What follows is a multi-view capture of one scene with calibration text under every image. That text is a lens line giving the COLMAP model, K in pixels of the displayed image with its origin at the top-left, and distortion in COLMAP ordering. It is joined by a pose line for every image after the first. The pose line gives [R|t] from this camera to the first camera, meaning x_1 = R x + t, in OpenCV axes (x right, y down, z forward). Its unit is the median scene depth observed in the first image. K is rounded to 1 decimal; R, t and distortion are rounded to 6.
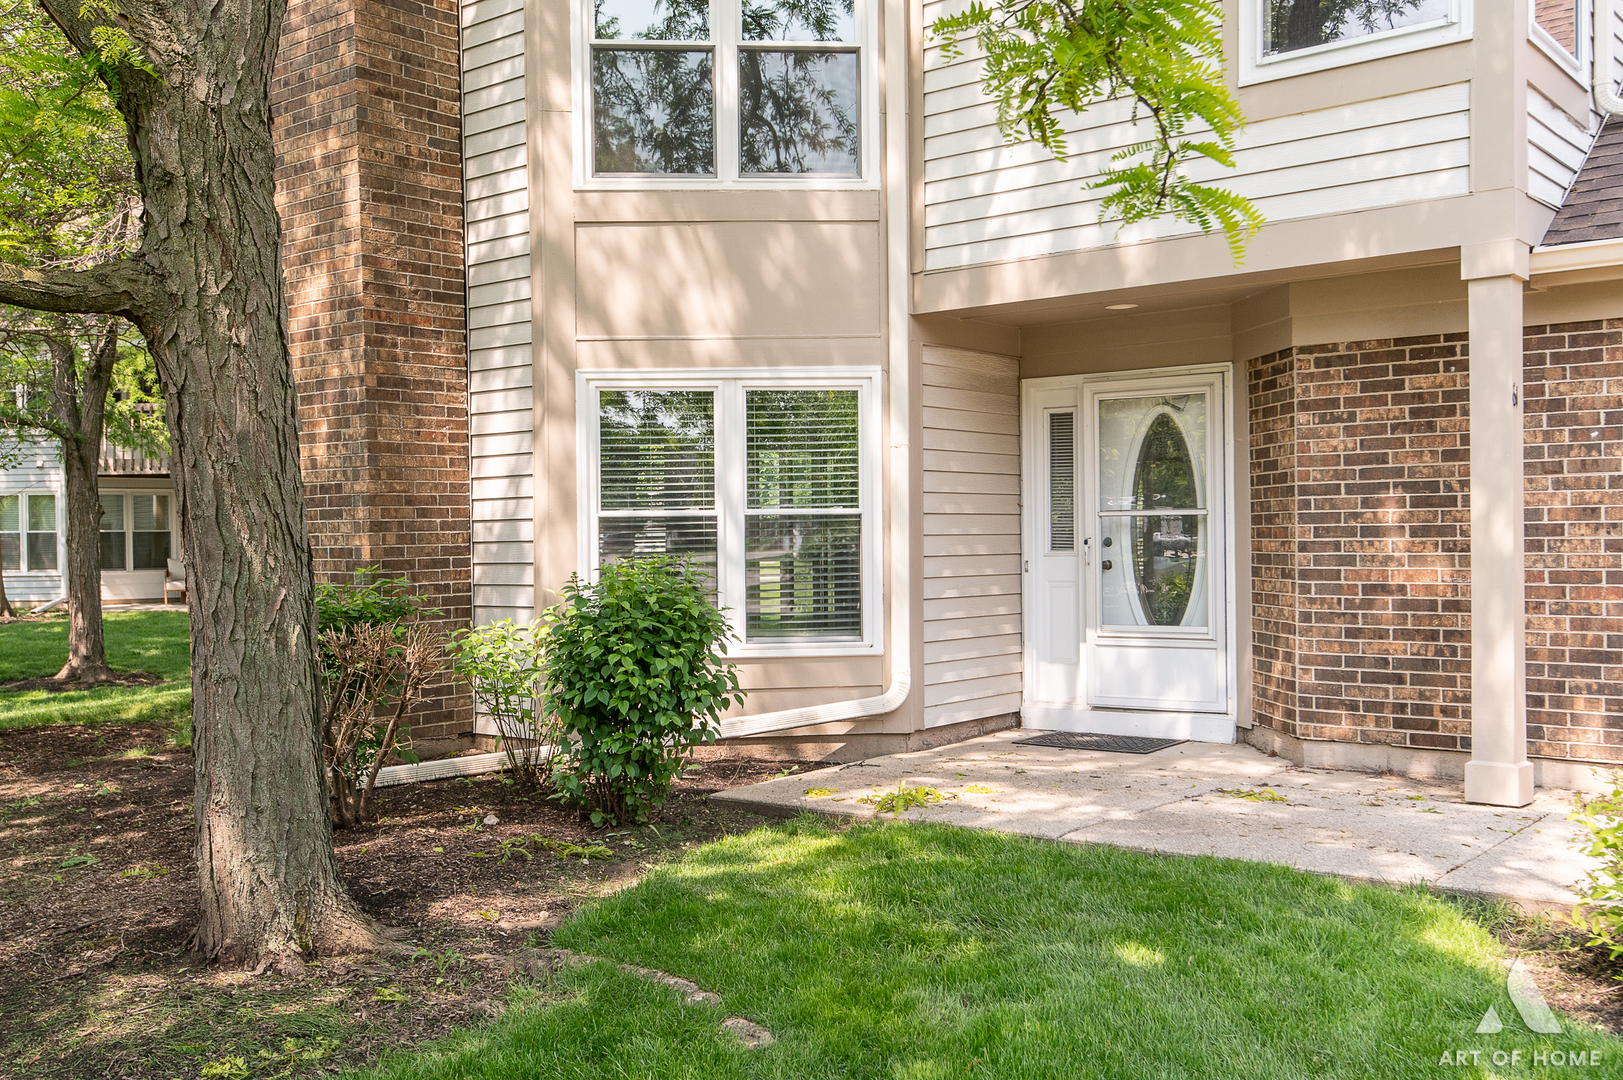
lens RADIAL K [[1577.0, 0, 802.9], [0, 1577.0, 544.2], [0, 0, 1]] dist [0.004340, 0.000000]
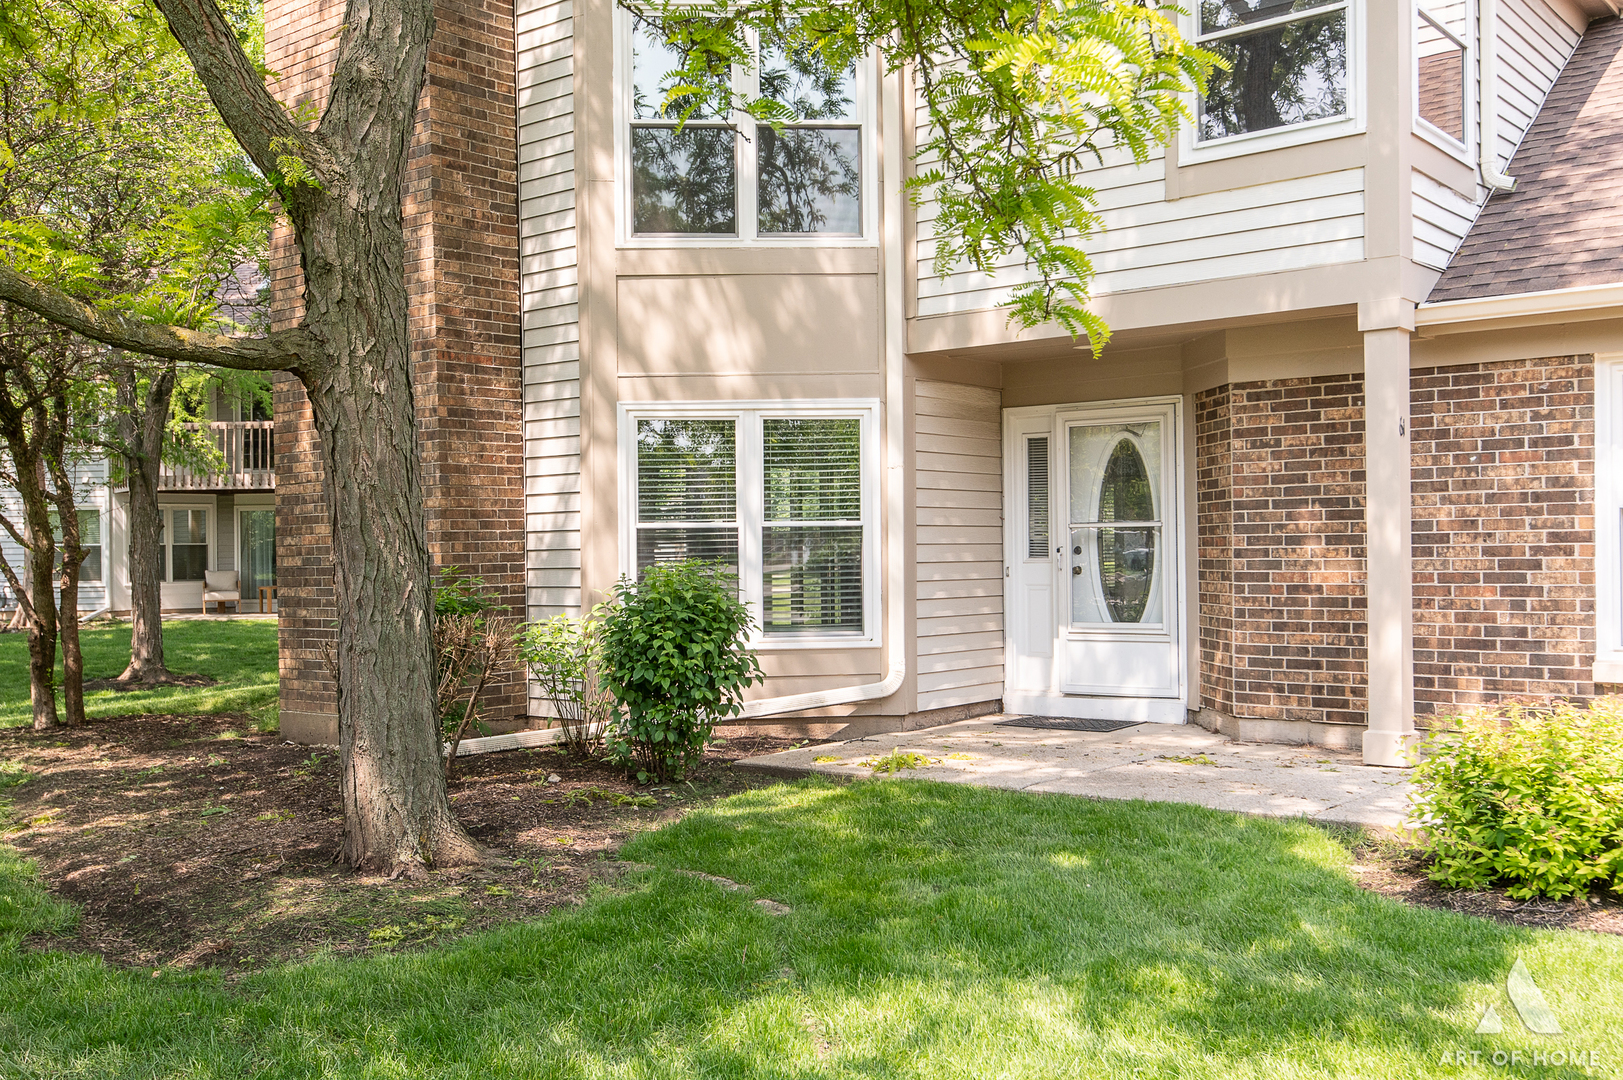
lens RADIAL K [[1577.0, 0, 816.9], [0, 1577.0, 540.2], [0, 0, 1]] dist [0.004340, 0.000000]
pose [[0.999993, -0.000281, 0.003675, -0.000986], [0.000325, 0.999928, -0.011971, 0.006176], [-0.003672, 0.011972, 0.999922, -0.184850]]
